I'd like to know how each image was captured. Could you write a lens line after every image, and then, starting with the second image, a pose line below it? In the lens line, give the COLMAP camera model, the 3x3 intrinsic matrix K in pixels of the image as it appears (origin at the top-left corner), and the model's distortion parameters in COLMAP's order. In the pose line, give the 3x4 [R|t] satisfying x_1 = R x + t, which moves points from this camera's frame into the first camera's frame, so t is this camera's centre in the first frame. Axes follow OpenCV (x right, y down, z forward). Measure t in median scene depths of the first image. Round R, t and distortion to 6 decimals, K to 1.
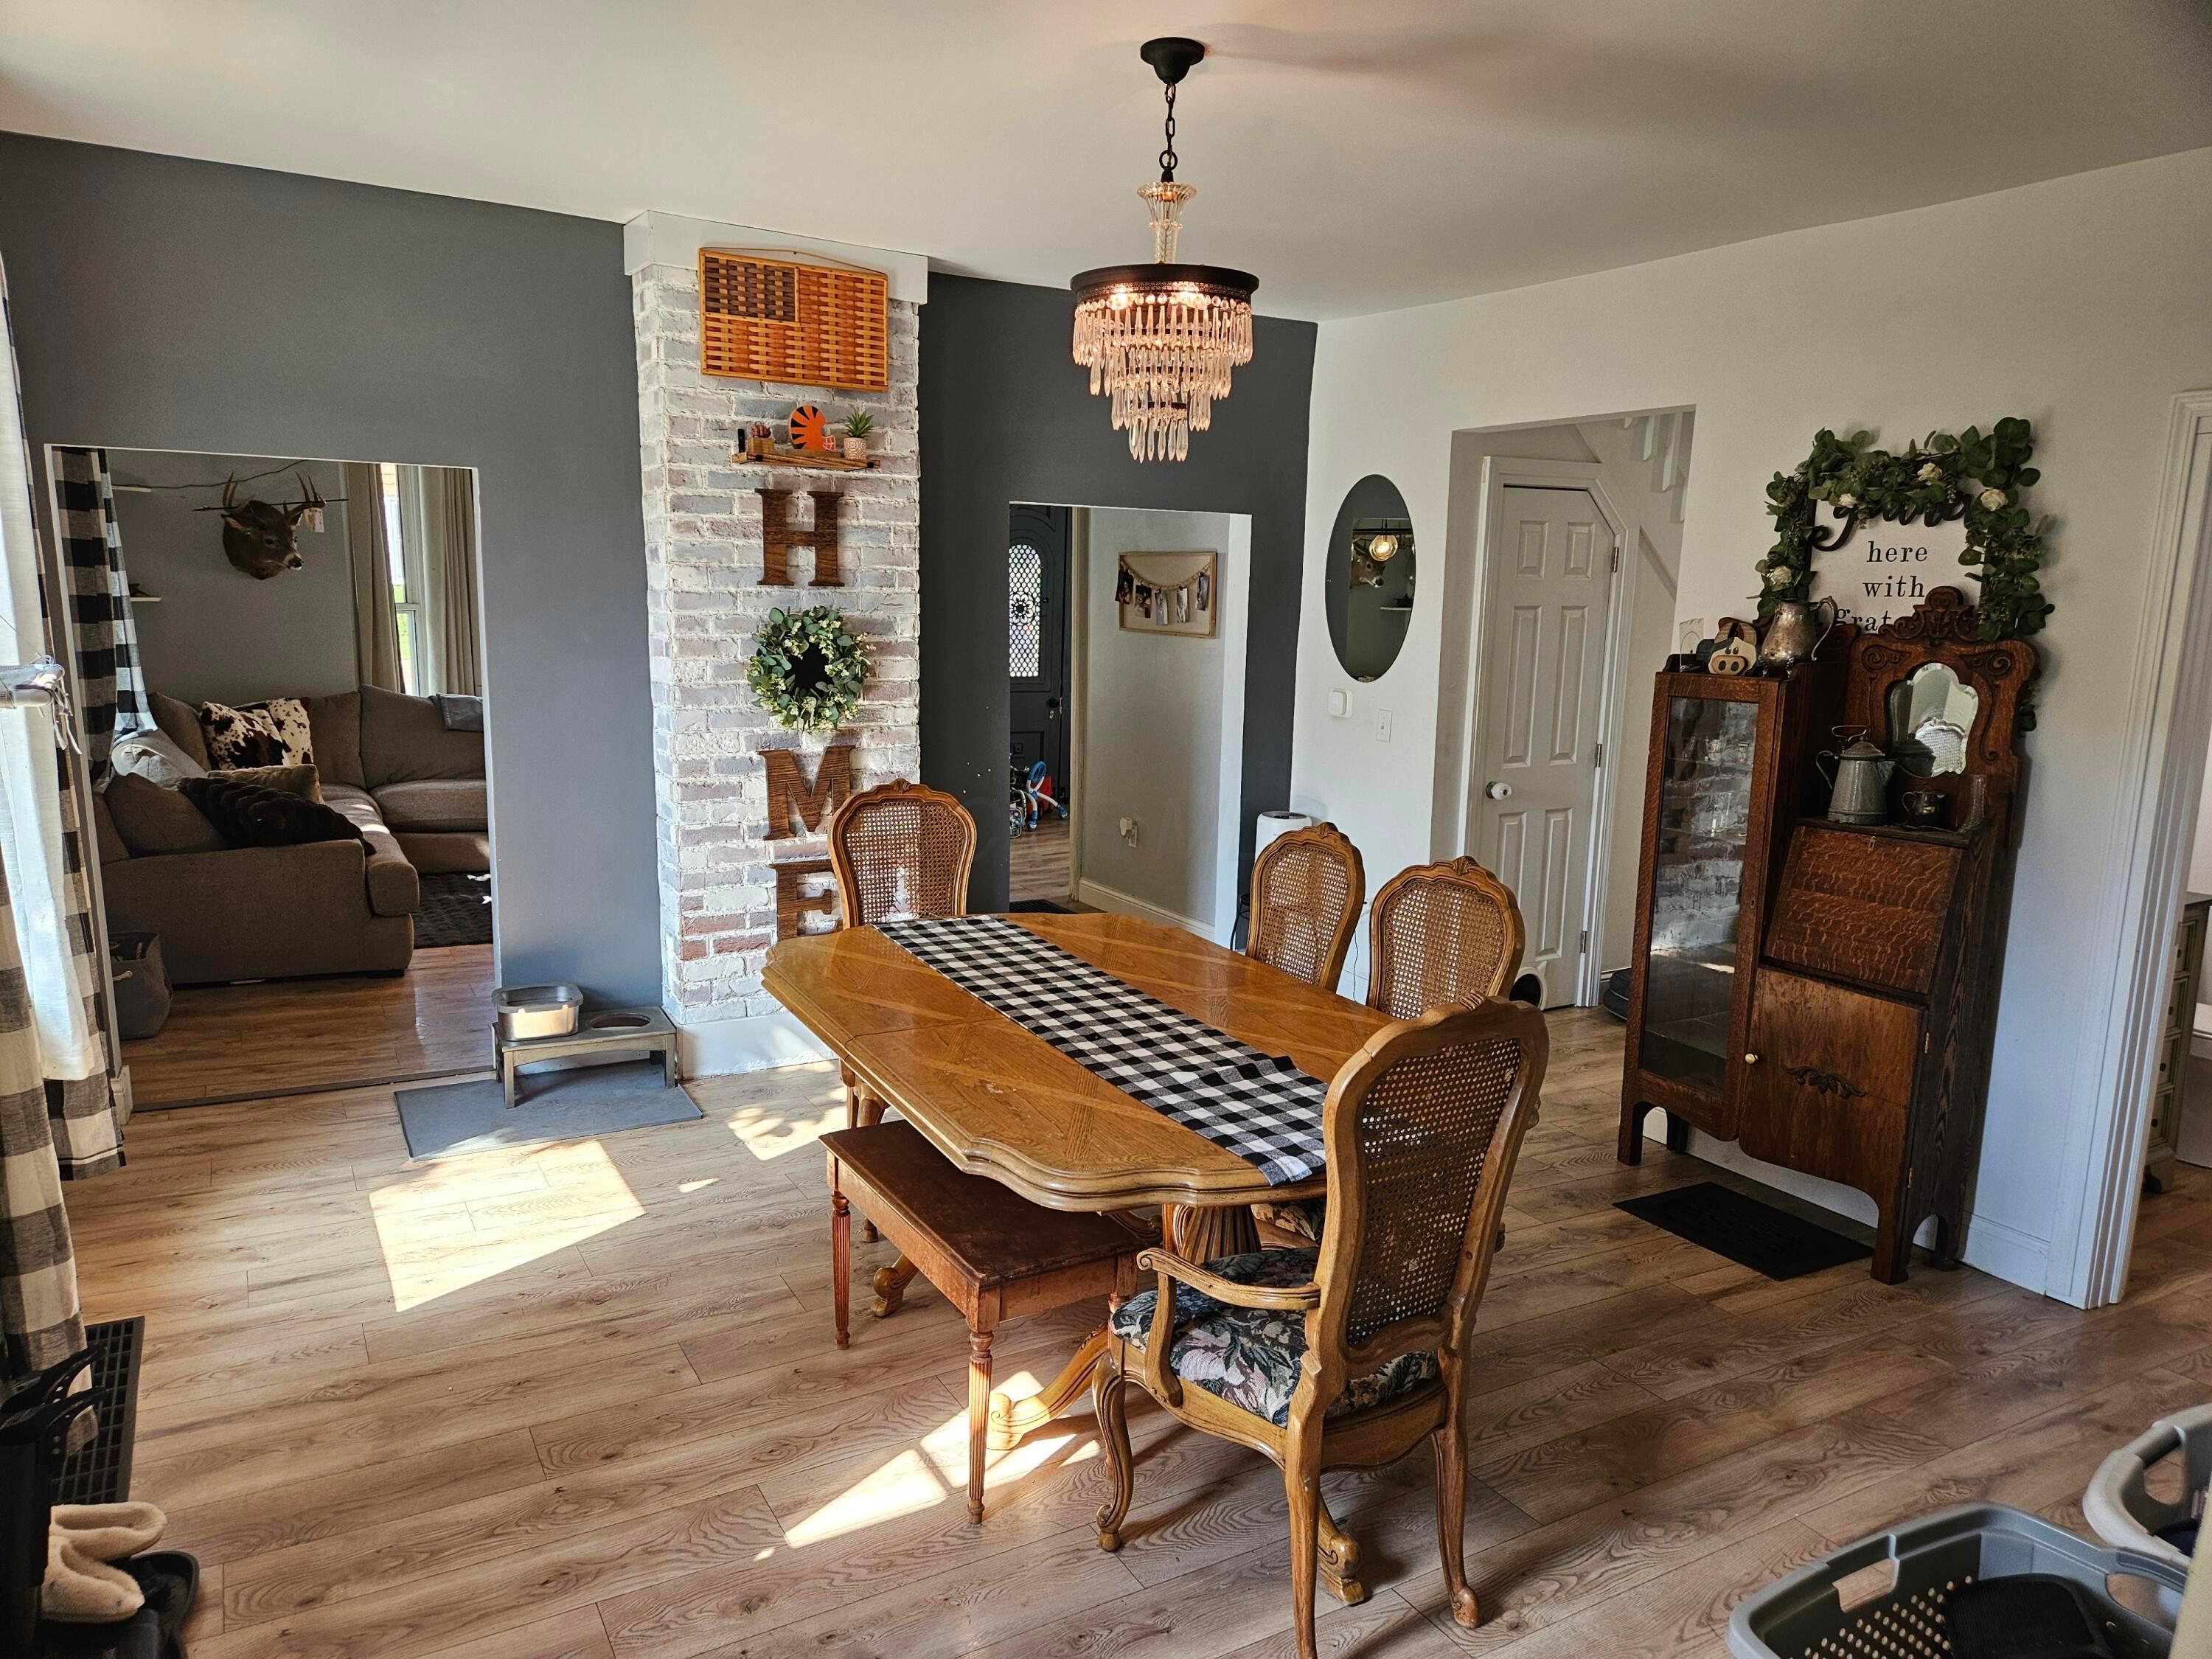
lens RADIAL K [[1460.3, 0, 1094.9], [0, 1460.3, 841.0], [0, 0, 1]] dist [0.075656, -0.067847]
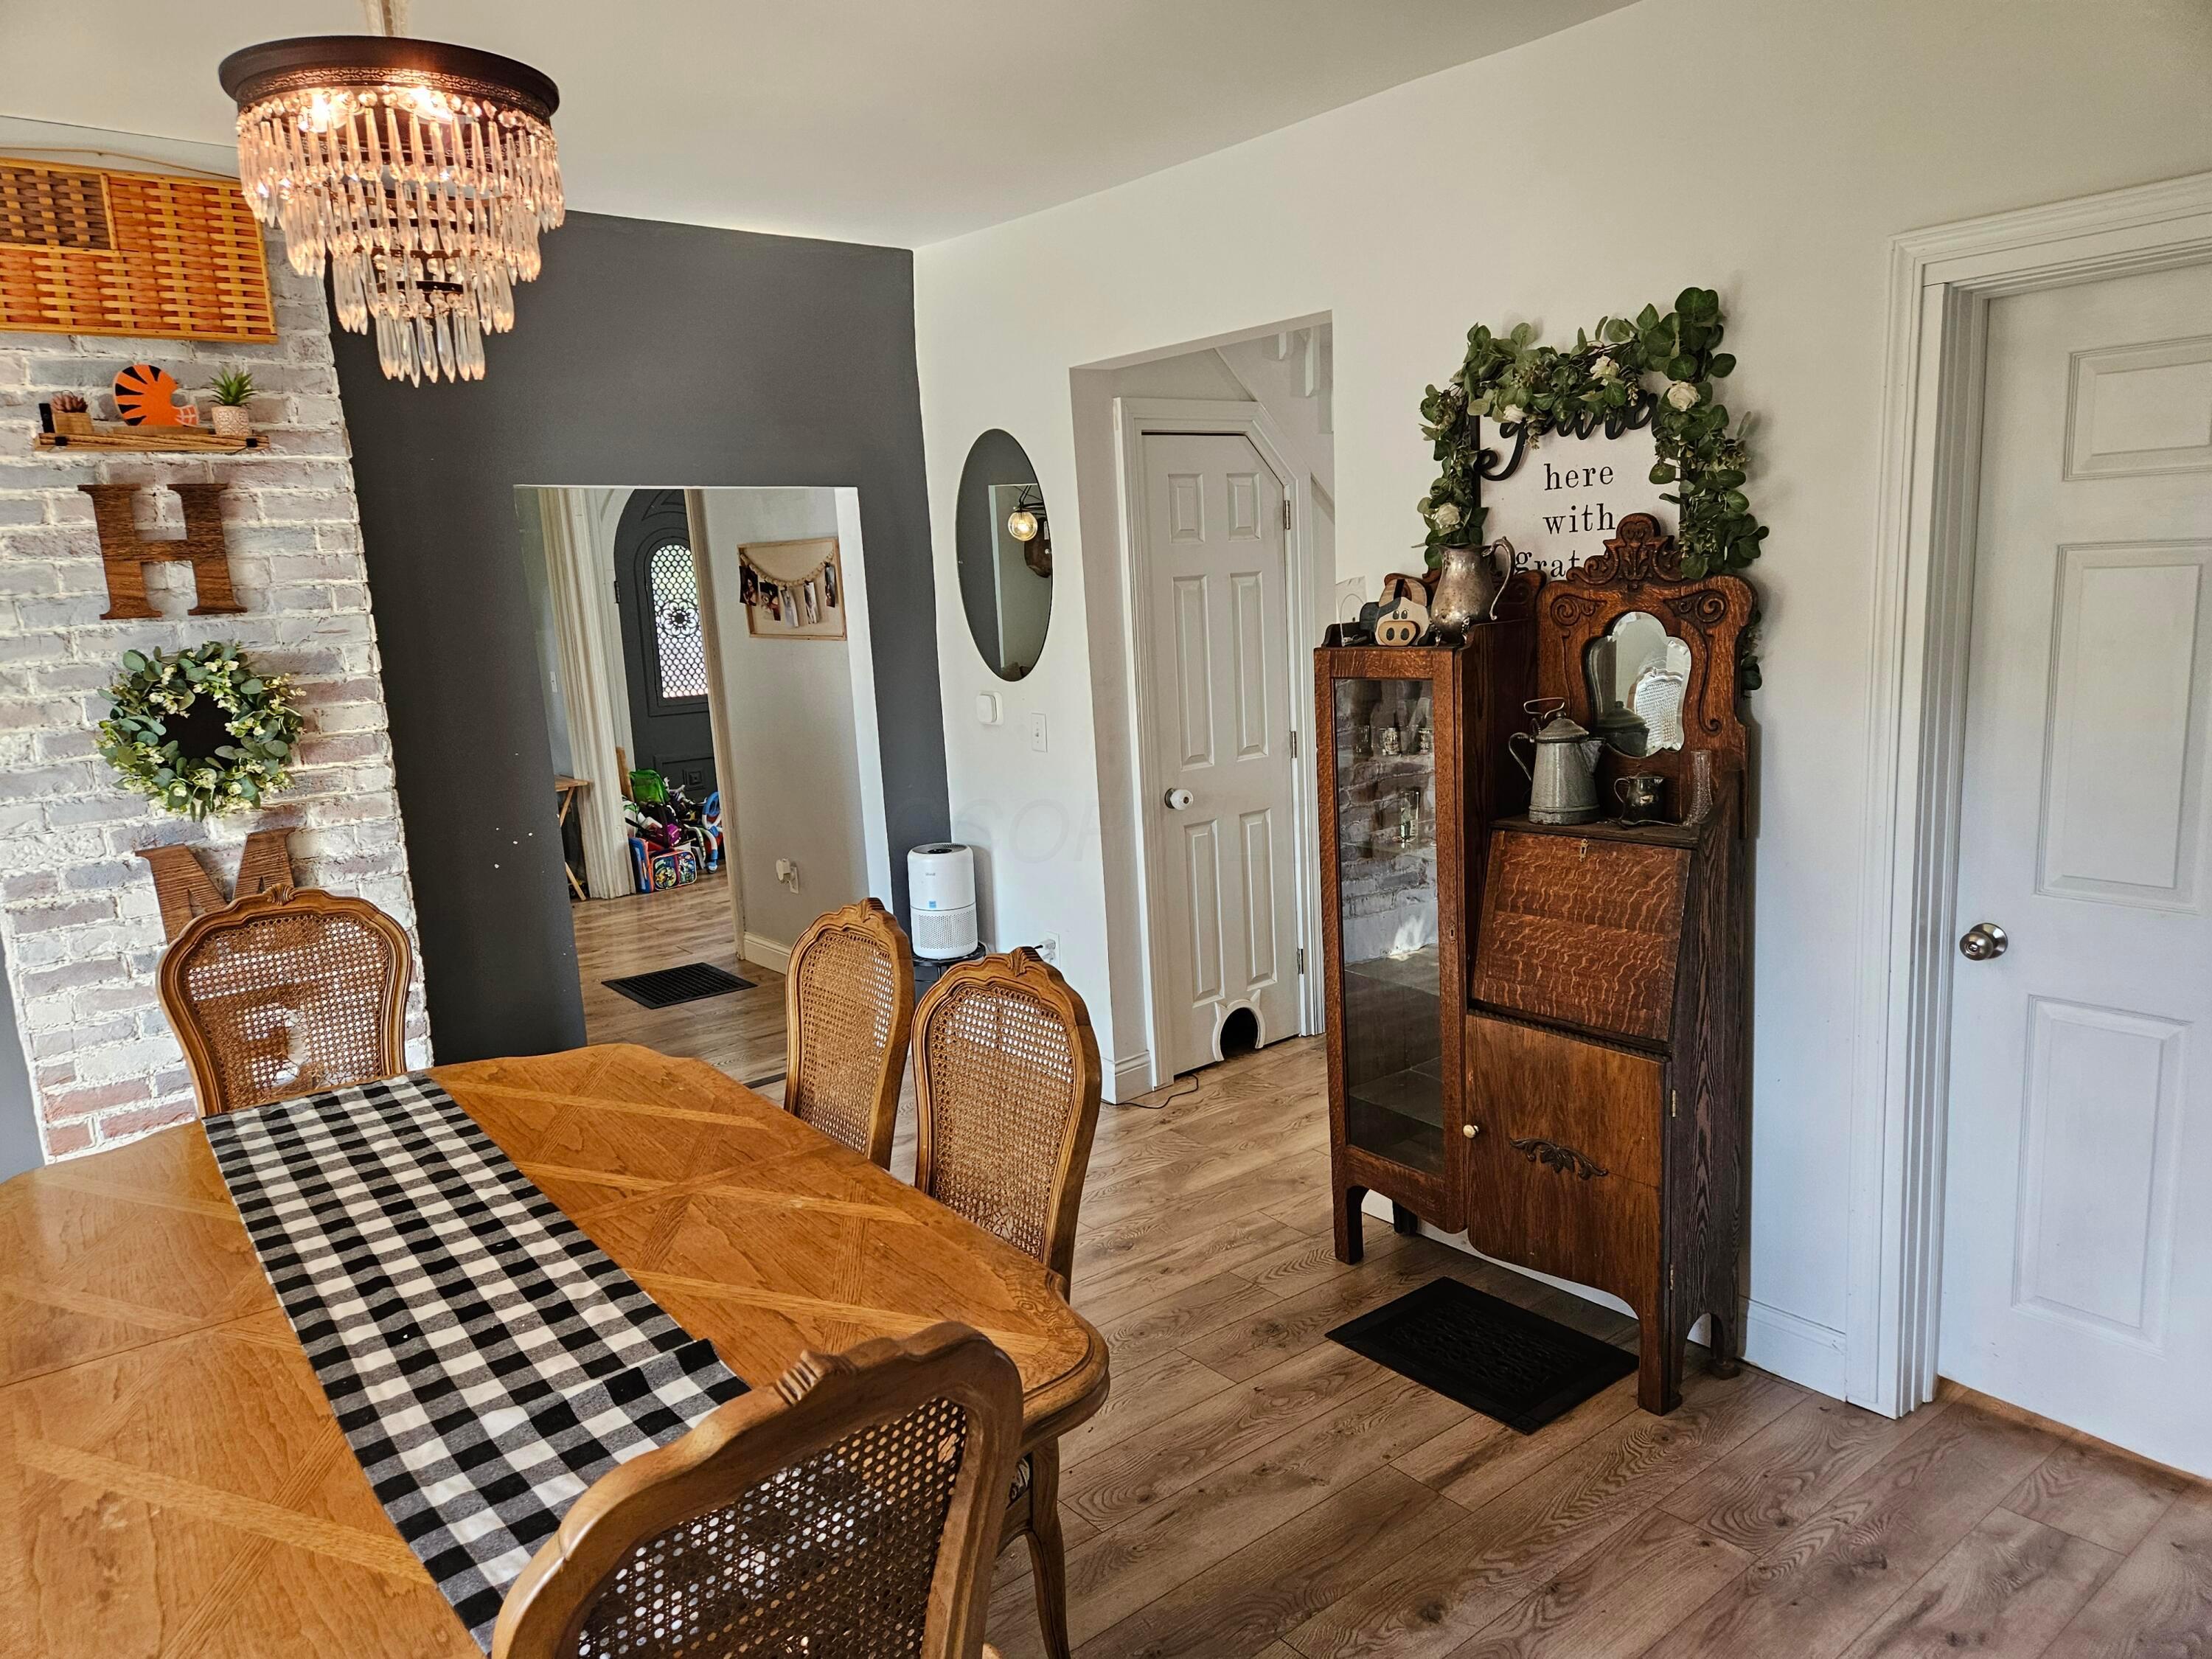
lens RADIAL K [[1473.6, 0, 1107.5], [0, 1473.6, 822.6], [0, 0, 1]] dist [0.075160, -0.075881]
pose [[0.984225, -0.097011, 0.147953, 0.149549], [0.098195, 0.995167, -0.000703, -0.032716], [-0.147170, 0.015220, 0.988994, 0.242378]]
